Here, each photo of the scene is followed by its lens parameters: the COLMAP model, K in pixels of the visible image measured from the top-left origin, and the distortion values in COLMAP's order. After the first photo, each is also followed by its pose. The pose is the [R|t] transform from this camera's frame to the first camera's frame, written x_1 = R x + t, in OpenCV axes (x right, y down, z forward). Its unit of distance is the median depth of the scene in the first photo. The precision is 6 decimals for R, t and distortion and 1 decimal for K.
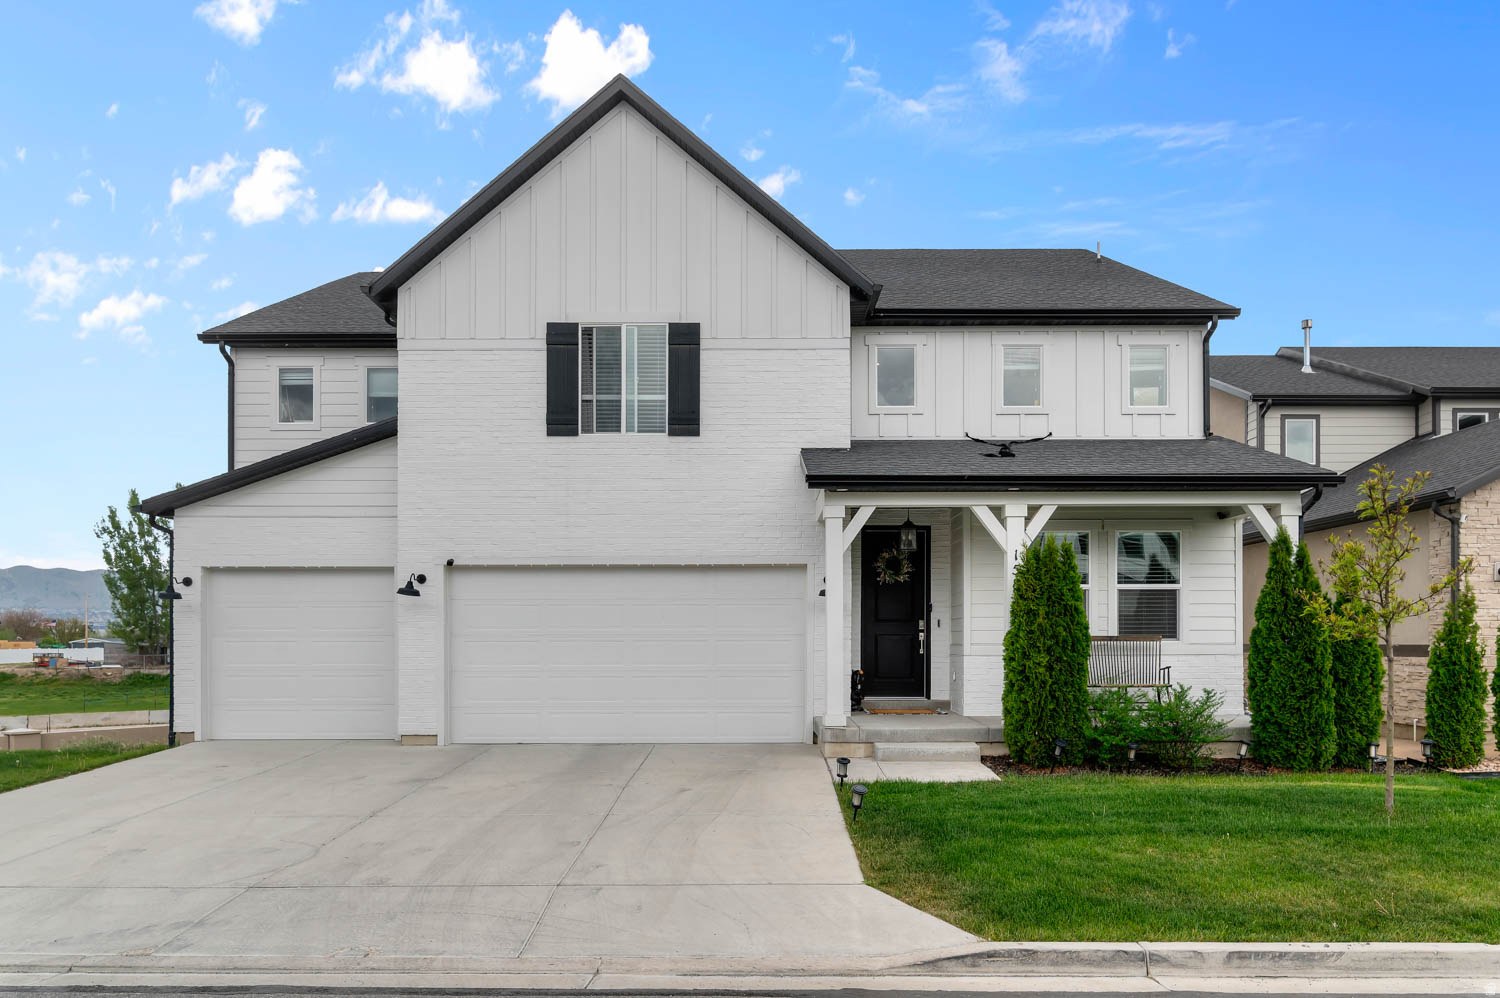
lens RADIAL K [[1028.2, 0, 752.0], [0, 1028.2, 514.0], [0, 0, 1]] dist [0.004823, -0.000740]
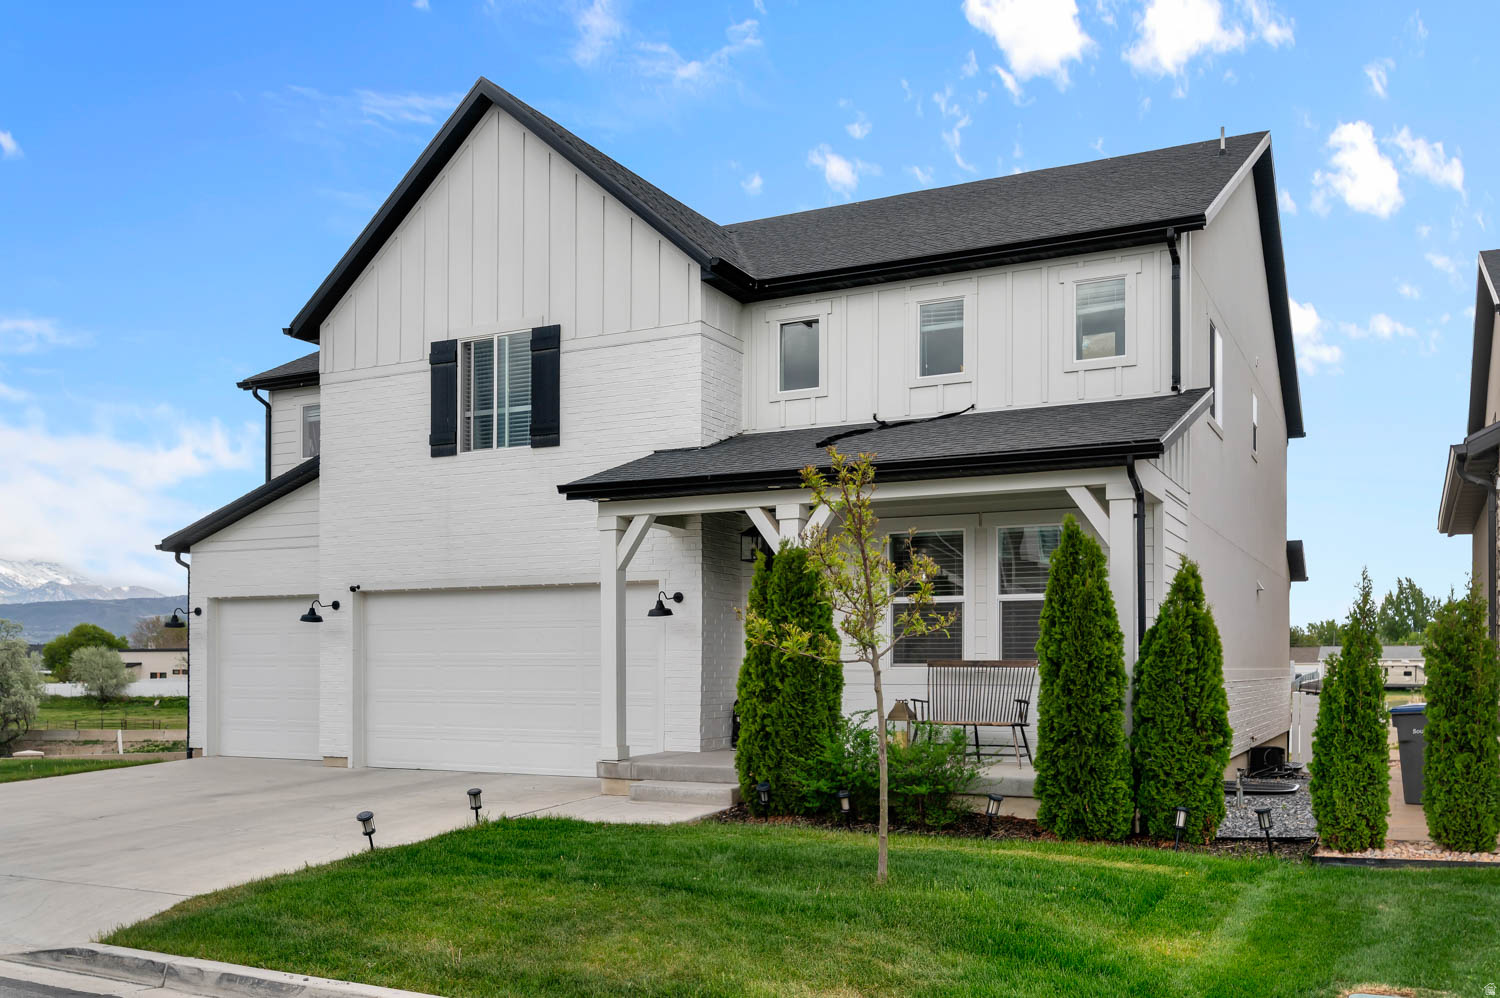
lens RADIAL K [[1267.9, 0, 750.1], [0, 1267.9, 496.2], [0, 0, 1]] dist [-0.024442, 0.015457]
pose [[0.896060, -0.057975, -0.440131, 0.602524], [0.053928, 0.998309, -0.021708, 0.003930], [0.440645, -0.004284, 0.897671, 0.045771]]
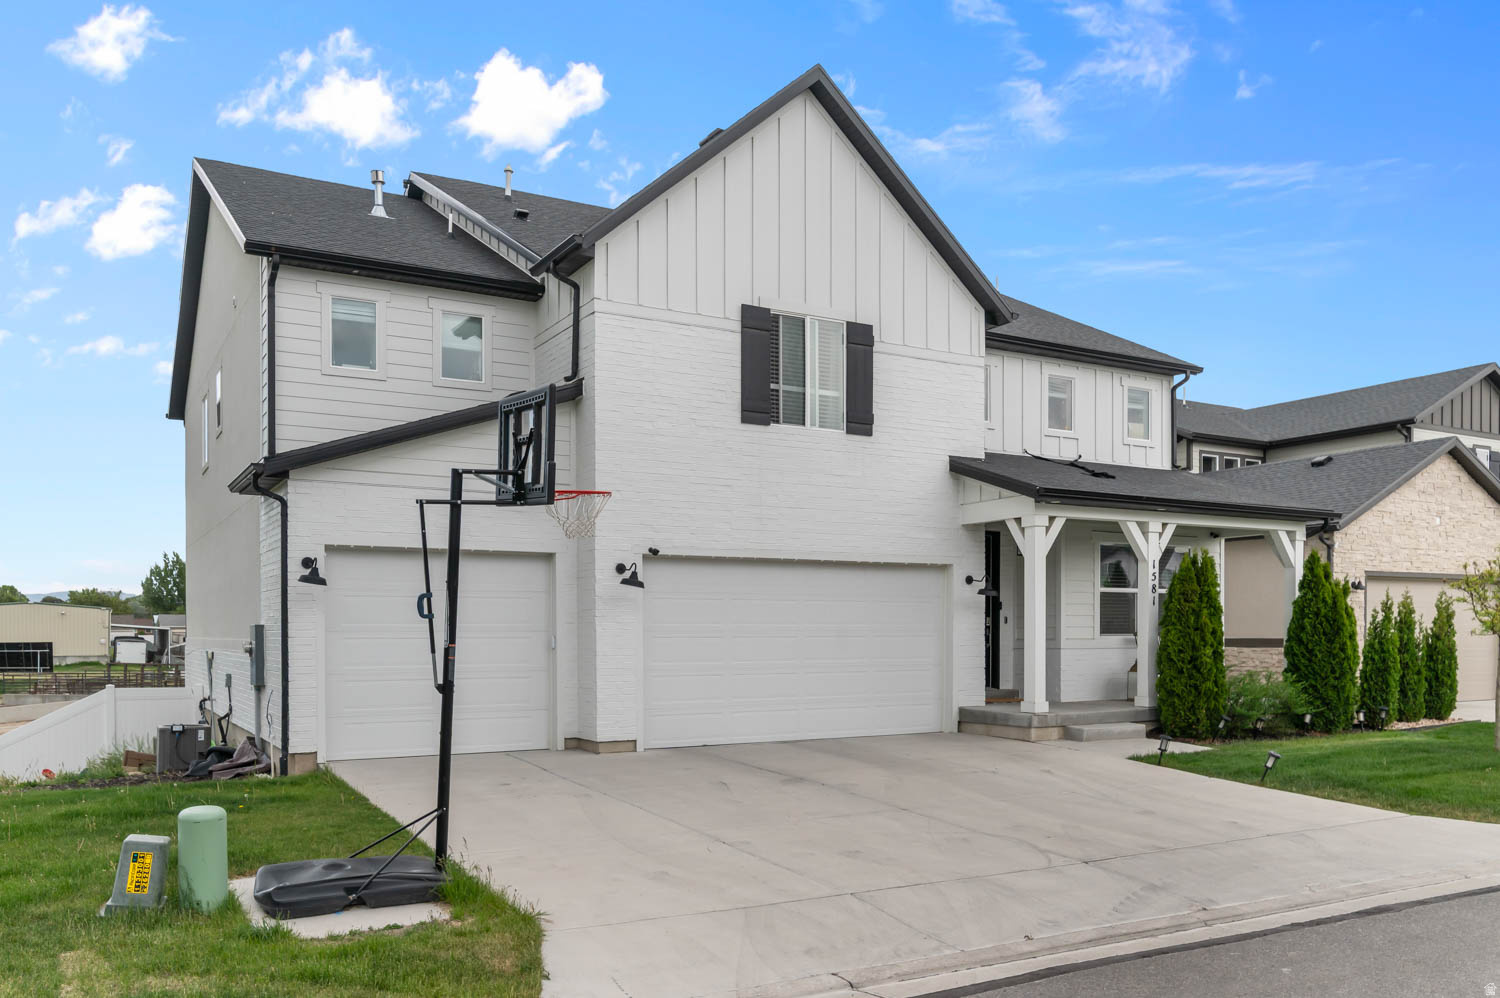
lens RADIAL K [[1170.4, 0, 749.7], [0, 1170.4, 495.8], [0, 0, 1]] dist [-0.000792, -0.010716]
pose [[0.866269, 0.058181, 0.496178, -0.726430], [-0.061991, 0.998038, -0.008799, 0.001068], [-0.495716, -0.023136, 0.868176, 0.047723]]
